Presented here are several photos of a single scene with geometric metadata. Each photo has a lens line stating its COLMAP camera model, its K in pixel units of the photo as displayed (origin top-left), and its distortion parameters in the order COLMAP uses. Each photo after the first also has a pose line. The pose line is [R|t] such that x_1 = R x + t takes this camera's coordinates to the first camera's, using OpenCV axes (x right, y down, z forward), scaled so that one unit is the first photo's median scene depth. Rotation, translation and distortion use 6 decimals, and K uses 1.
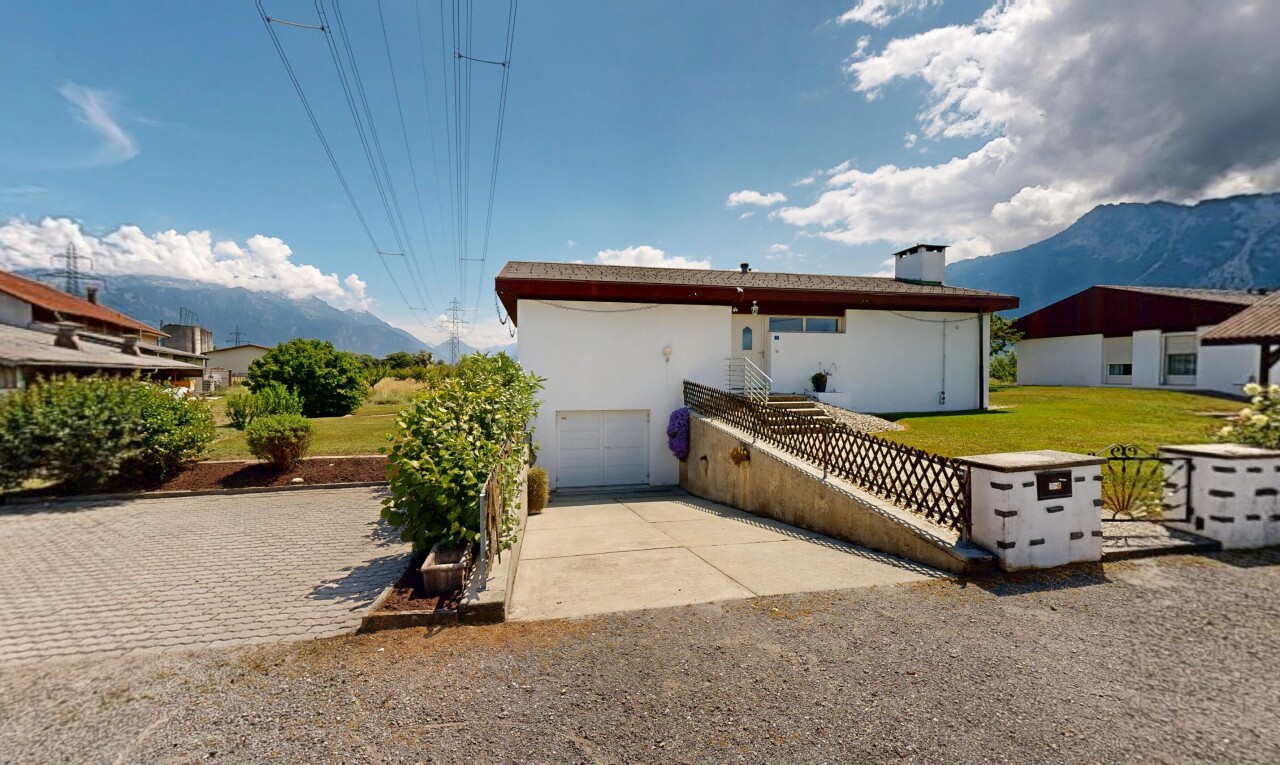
lens RADIAL K [[432.8, 0, 640.1], [0, 432.8, 384.6], [0, 0, 1]] dist [0.000345, 0.000101]
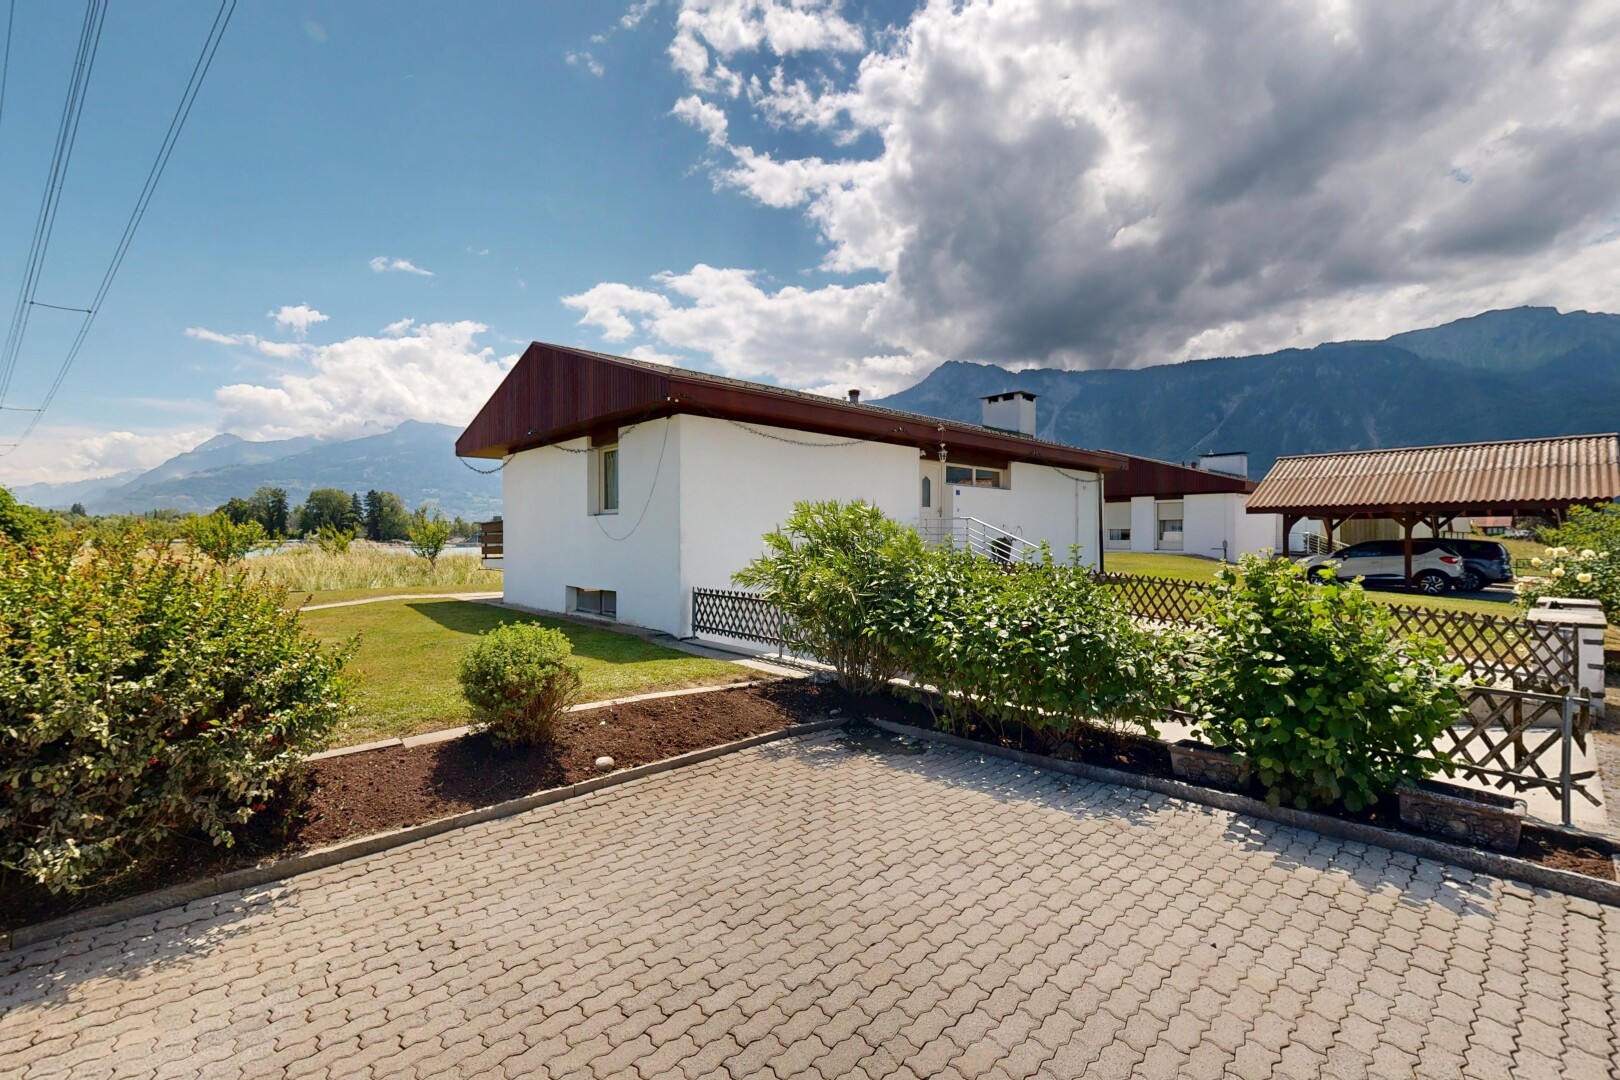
lens RADIAL K [[609.8, 0, 809.8], [0, 609.8, 543.4], [0, 0, 1]] dist [0.000211, -0.000053]
pose [[0.897019, -0.001574, 0.441989, -0.409562], [0.008856, 0.999857, -0.014412, -0.002530], [-0.441903, 0.016842, 0.896904, 0.130323]]
